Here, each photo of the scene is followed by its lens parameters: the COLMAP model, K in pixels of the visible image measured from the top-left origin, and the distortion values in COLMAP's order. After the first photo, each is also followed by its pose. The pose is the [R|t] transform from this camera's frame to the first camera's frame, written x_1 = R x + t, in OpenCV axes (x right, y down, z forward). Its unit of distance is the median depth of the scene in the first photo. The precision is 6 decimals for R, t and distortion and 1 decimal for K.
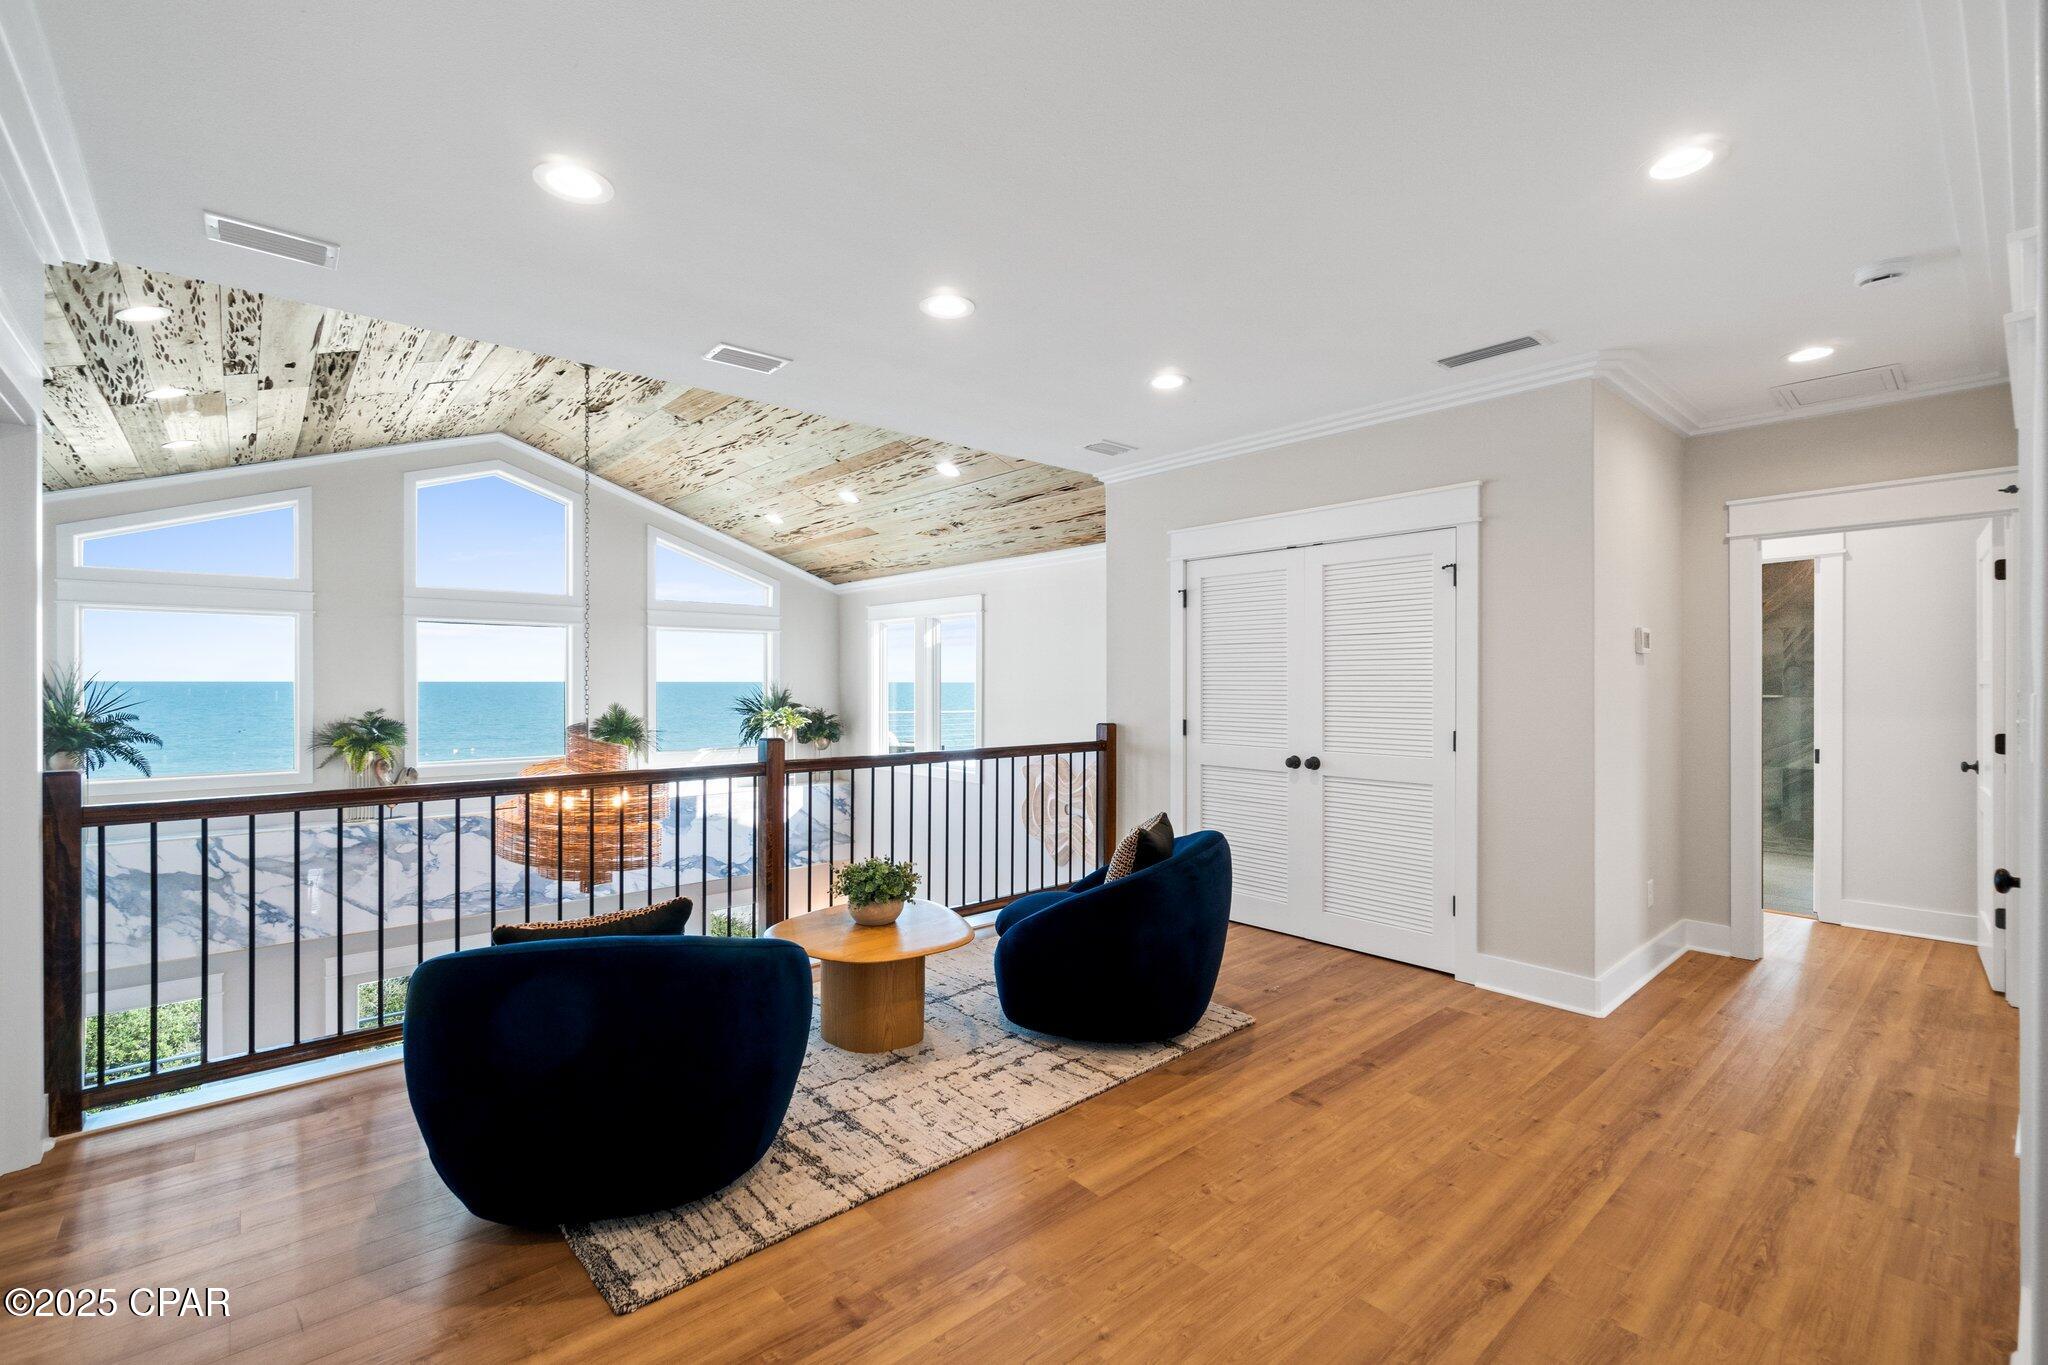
lens RADIAL K [[890.6, 0, 1024.0], [0, 890.6, 682.5], [0, 0, 1]] dist [-0.008322, 0.000470]
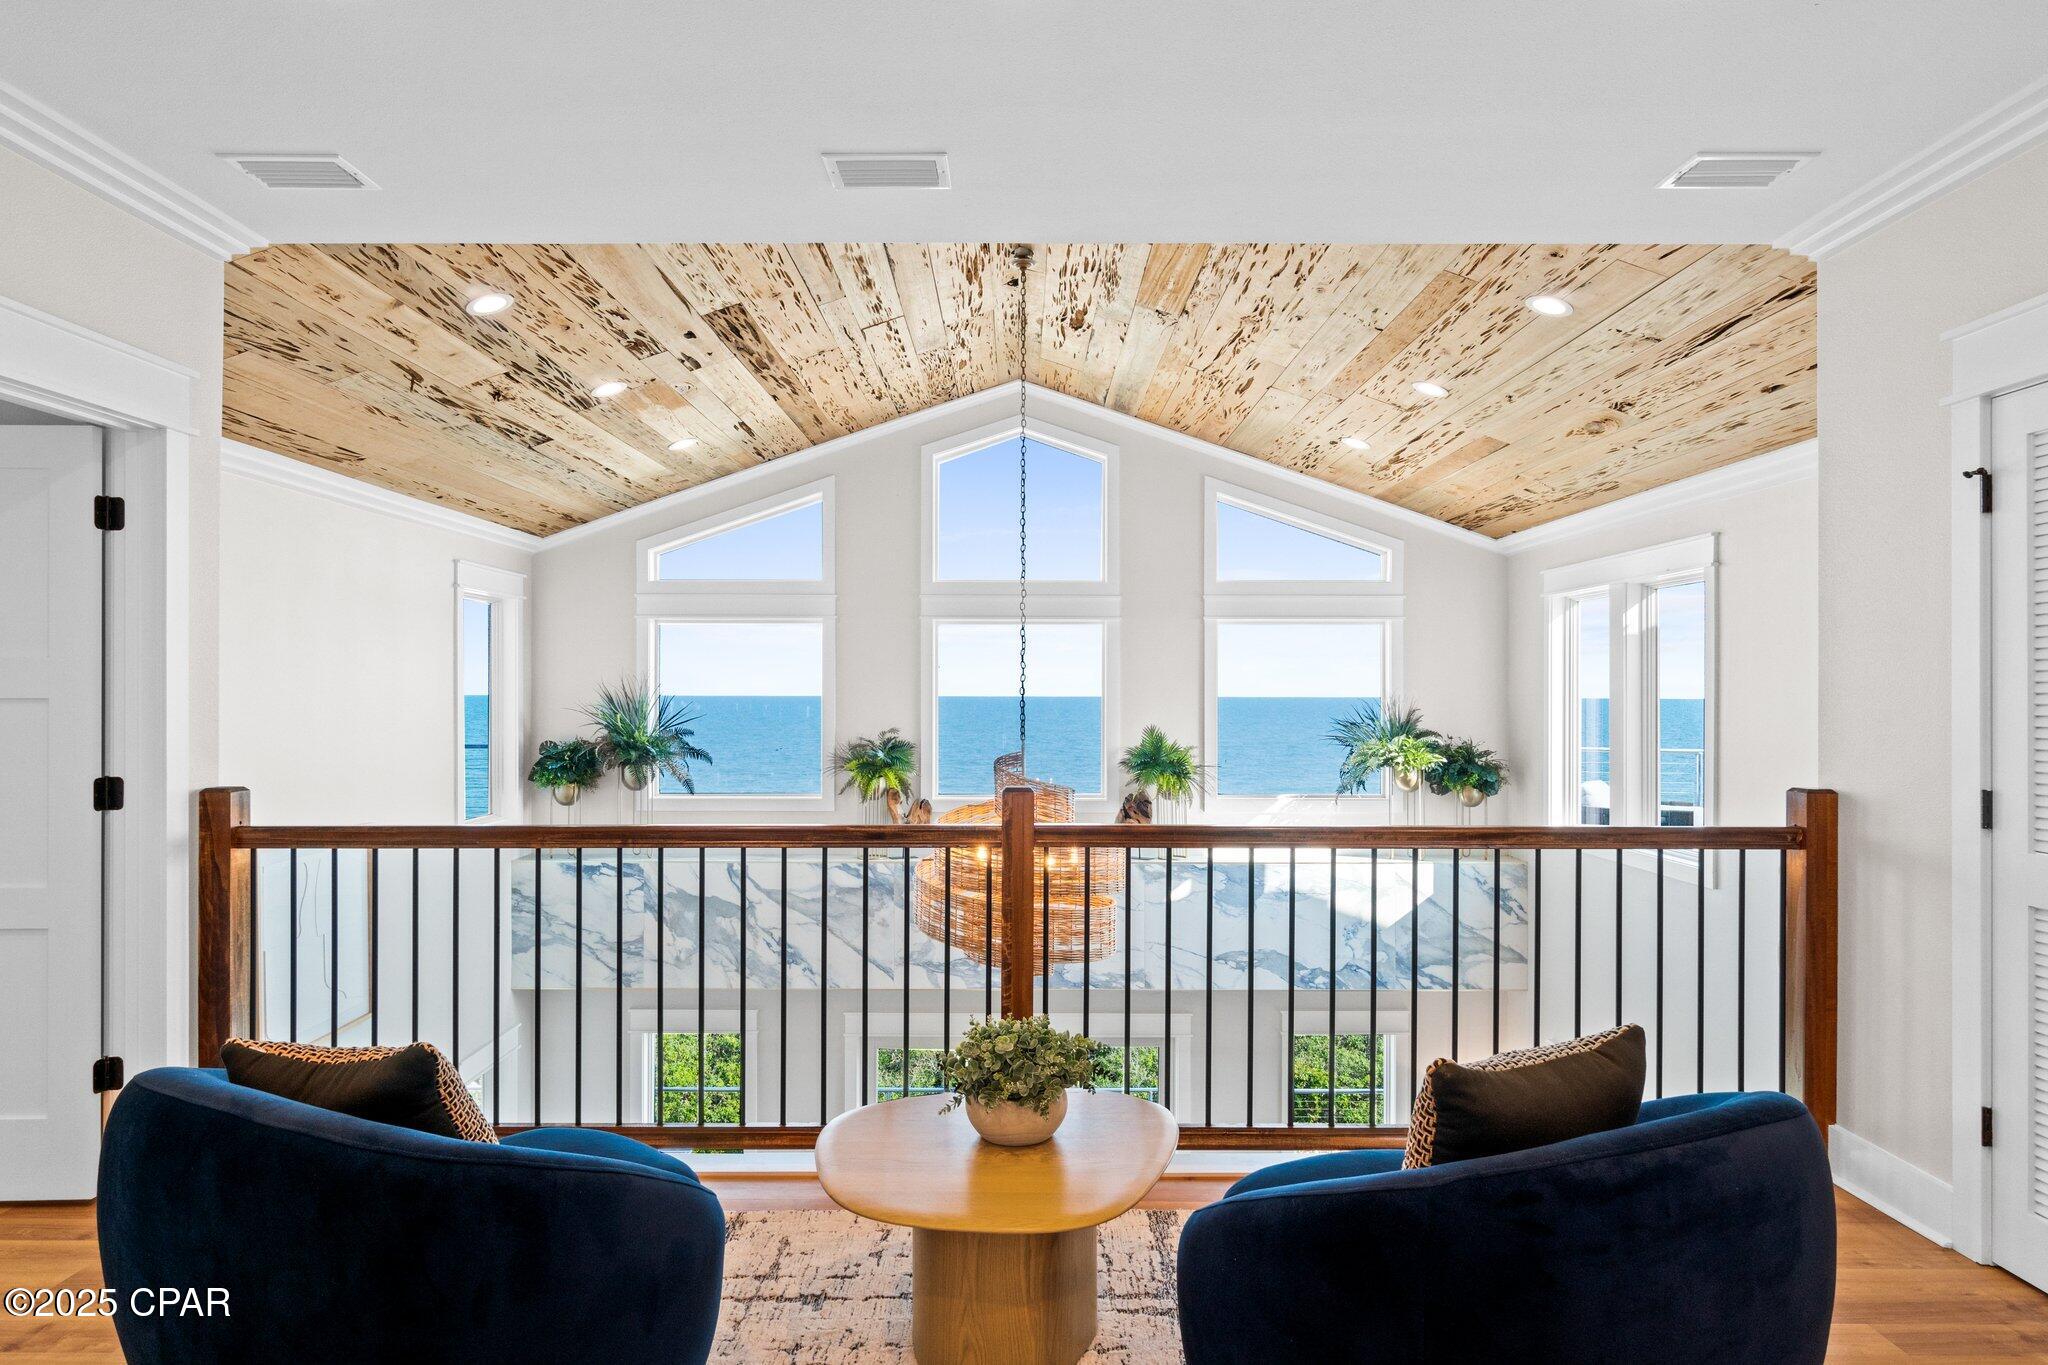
lens RADIAL K [[1243.0, 0, 1024.0], [0, 1243.0, 682.5], [0, 0, 1]] dist [-0.004991, -0.001513]
pose [[0.748260, -0.006565, -0.663373, 0.158998], [-0.002313, 0.999919, -0.012504, 0.000628], [0.663402, 0.010891, 0.748184, 0.203723]]
